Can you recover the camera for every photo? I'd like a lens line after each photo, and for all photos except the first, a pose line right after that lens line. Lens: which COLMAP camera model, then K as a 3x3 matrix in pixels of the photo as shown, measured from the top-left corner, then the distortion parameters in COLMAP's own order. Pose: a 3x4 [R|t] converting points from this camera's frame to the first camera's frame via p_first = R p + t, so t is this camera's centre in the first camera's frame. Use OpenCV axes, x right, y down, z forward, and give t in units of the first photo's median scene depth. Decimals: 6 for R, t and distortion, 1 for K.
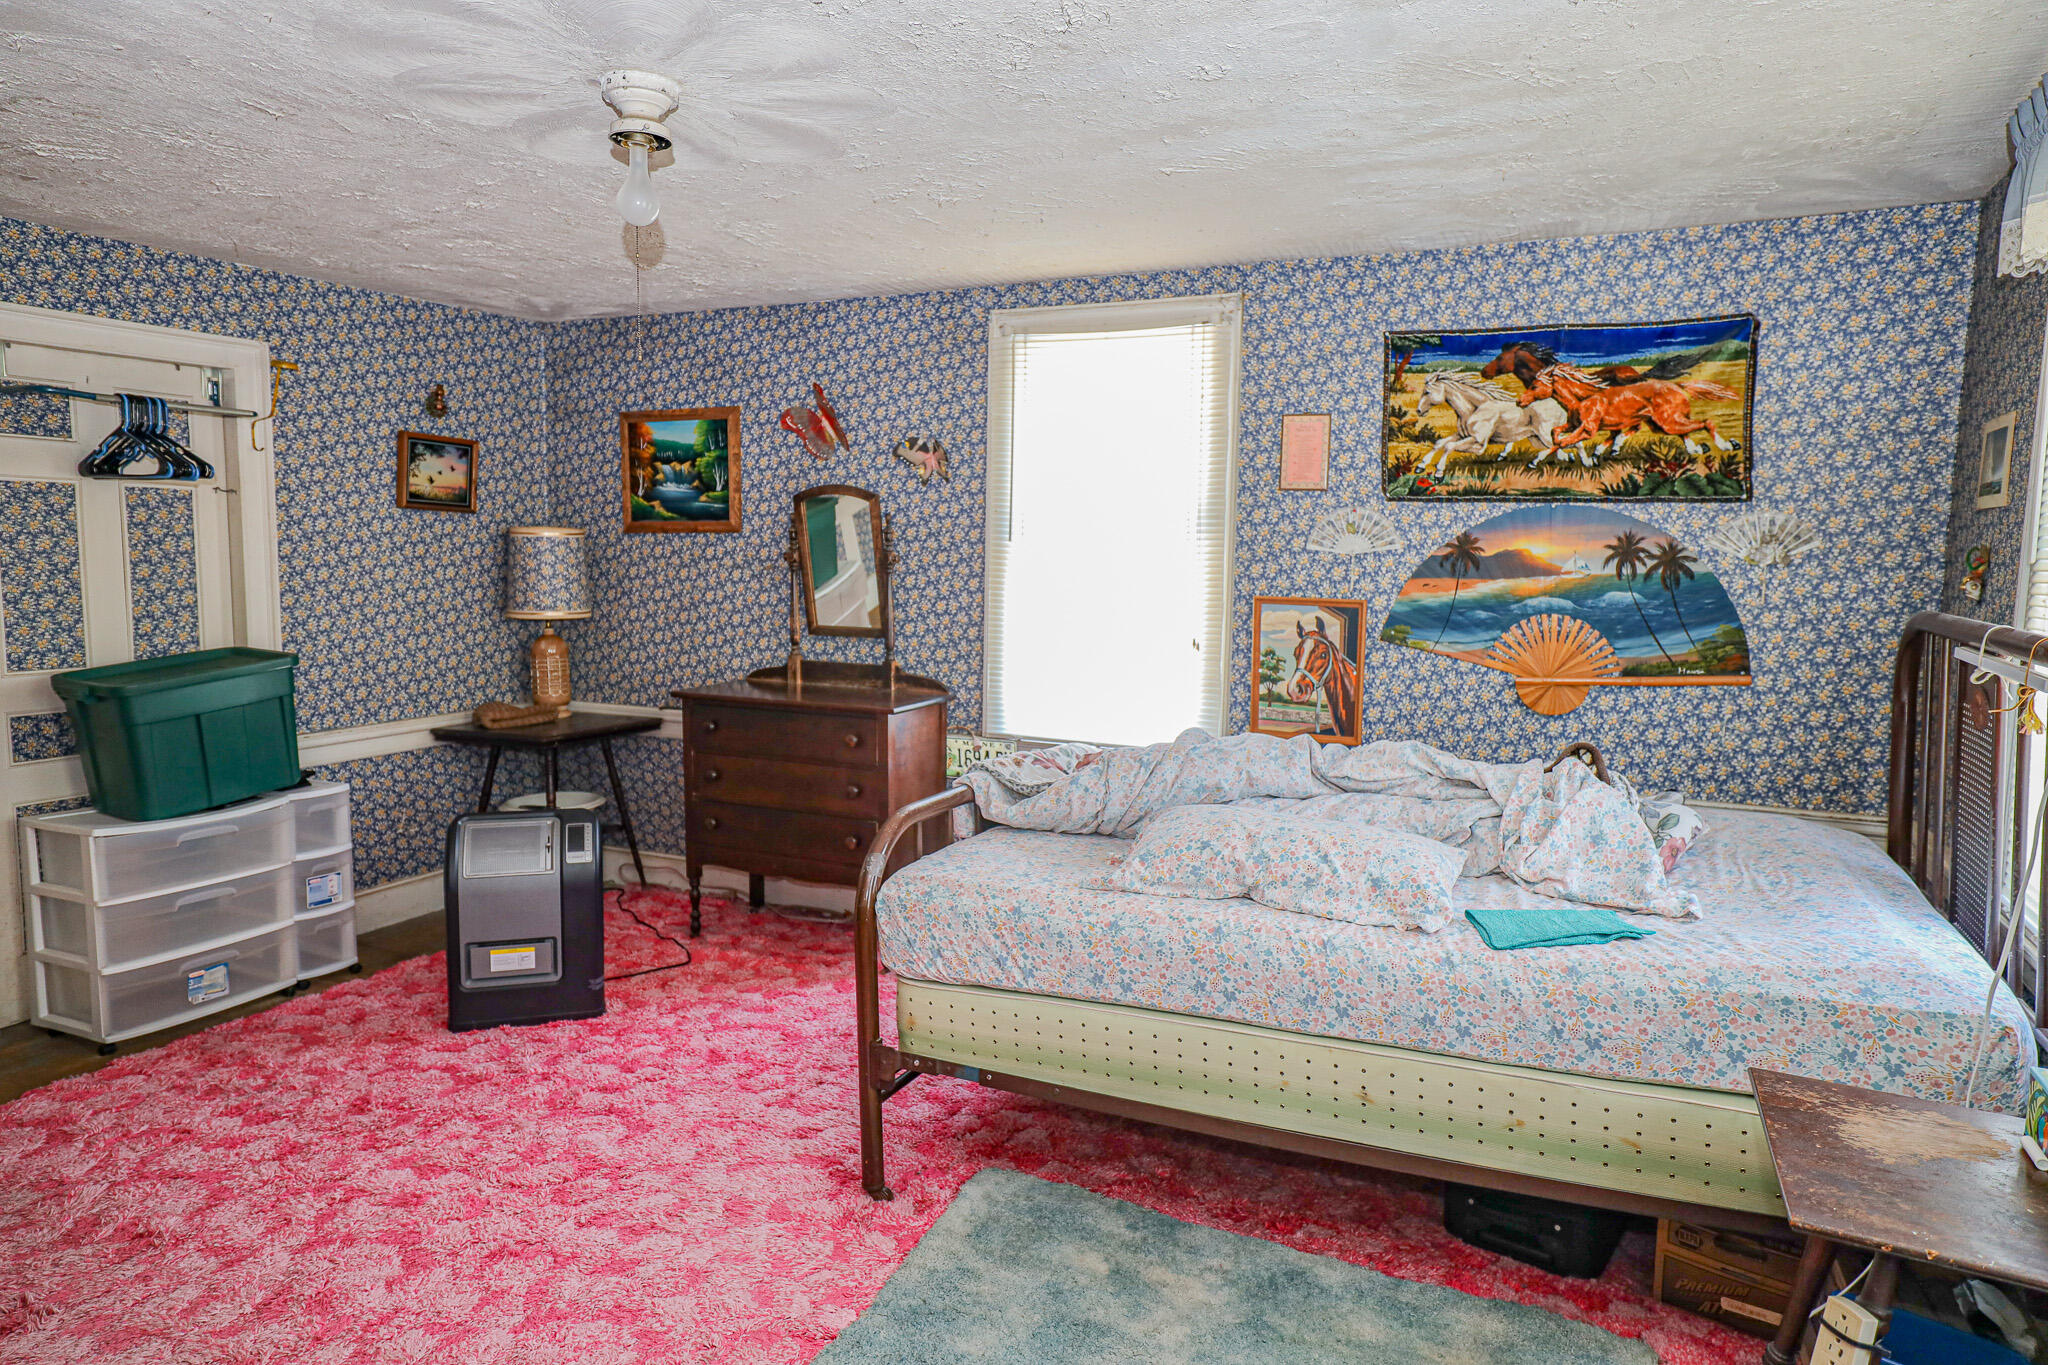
lens RADIAL K [[1262.1, 0, 1031.6], [0, 1262.1, 677.0], [0, 0, 1]] dist [-0.001534, 0.027214]
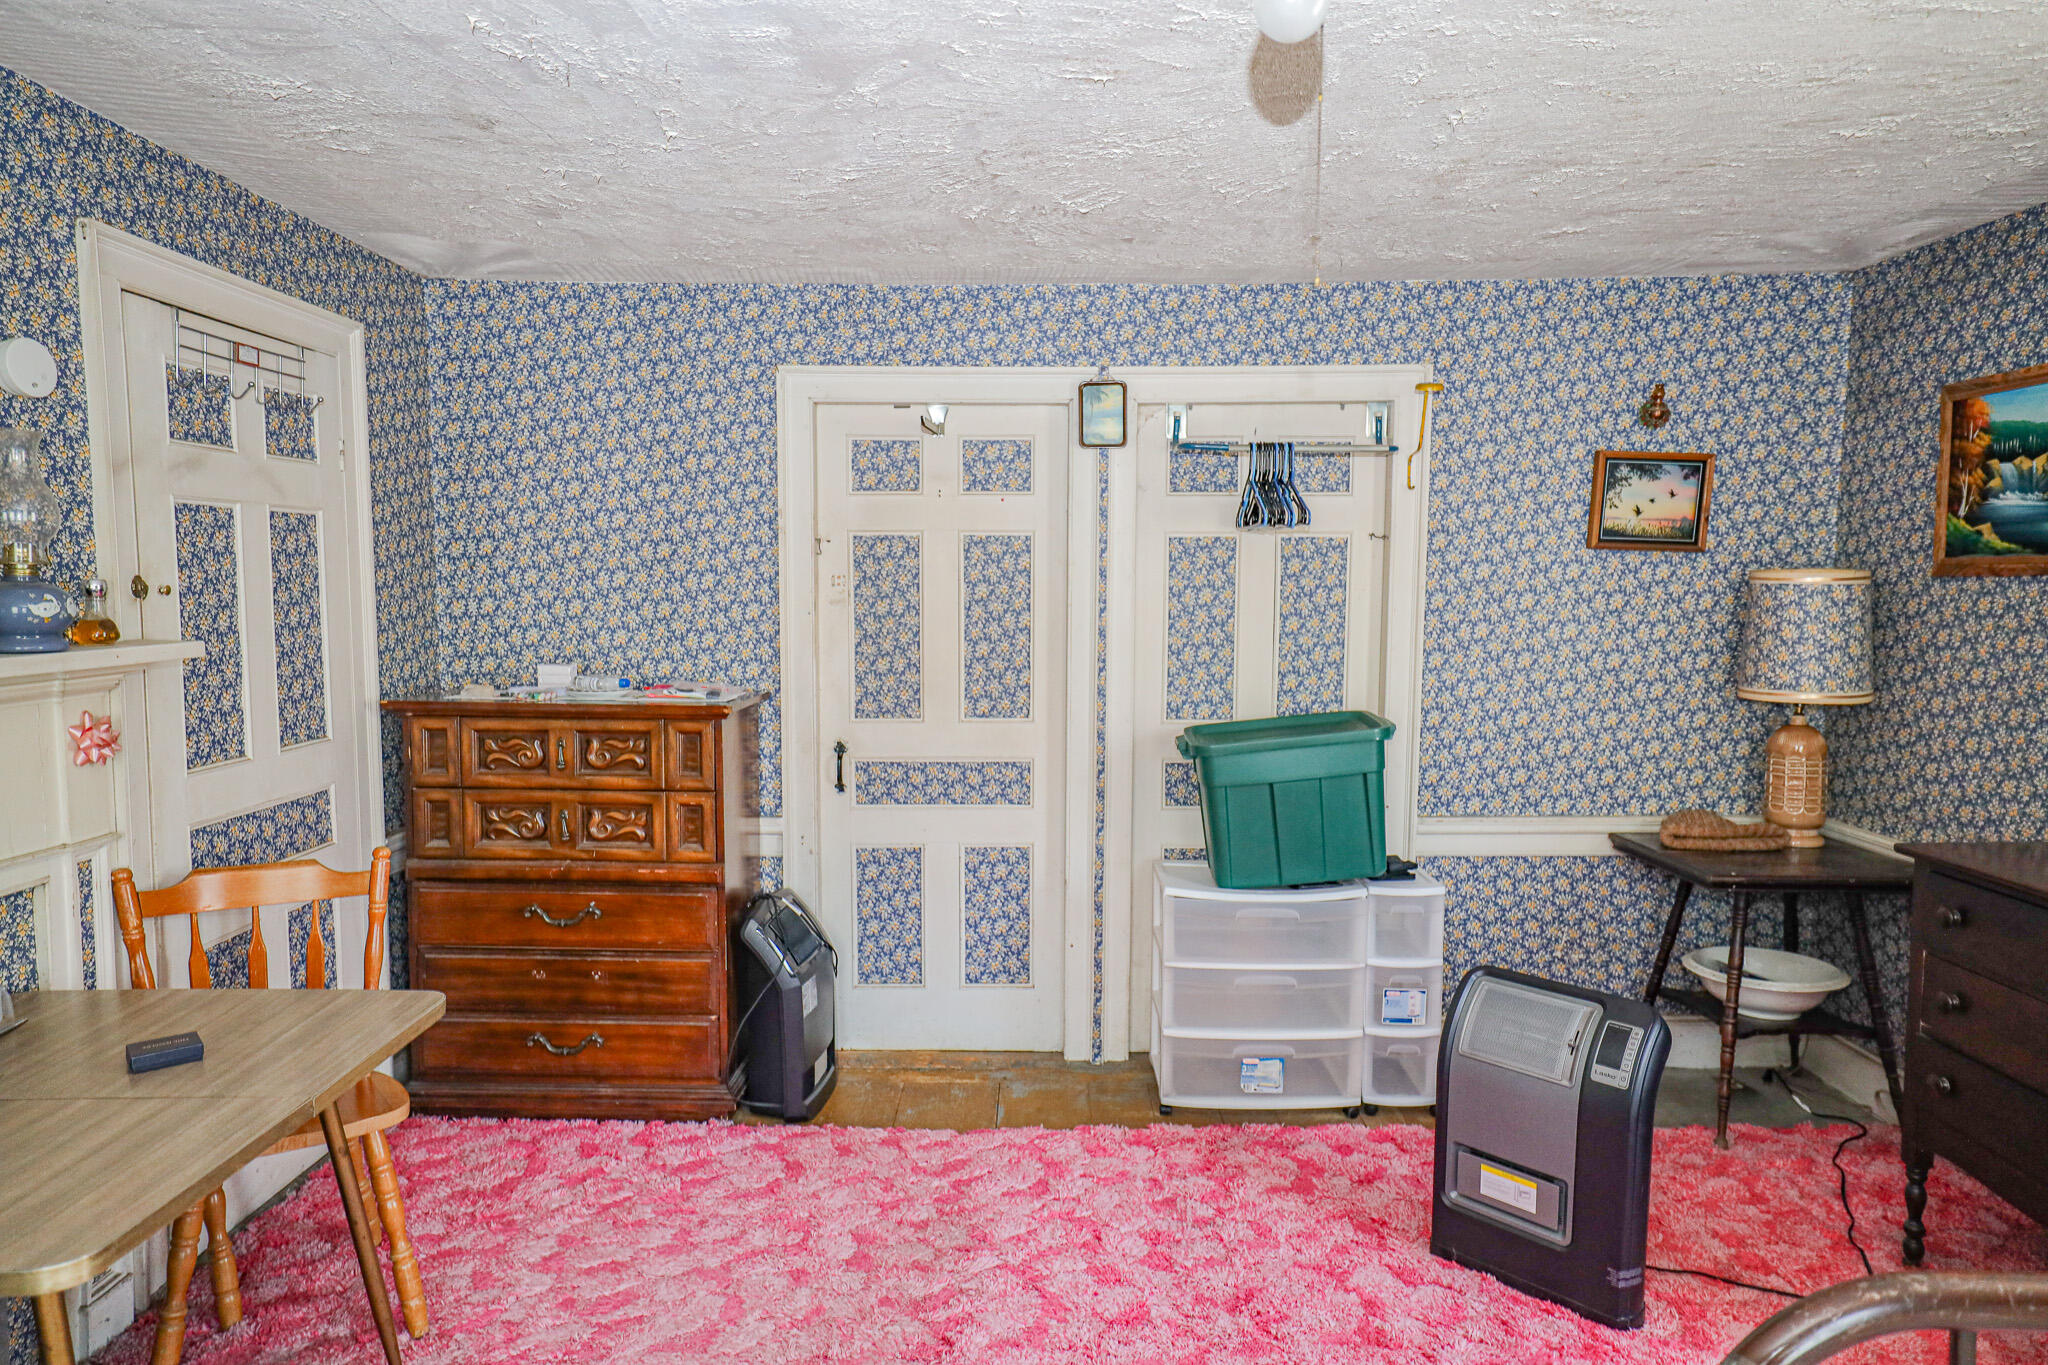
lens RADIAL K [[1300.4, 0, 1037.8], [0, 1300.4, 684.0], [0, 0, 1]] dist [-0.015827, 0.039699]
pose [[0.419239, 0.067991, -0.905326, 0.183777], [-0.089075, 0.995461, 0.033512, -0.091420], [0.903495, 0.066592, 0.423393, 0.695273]]
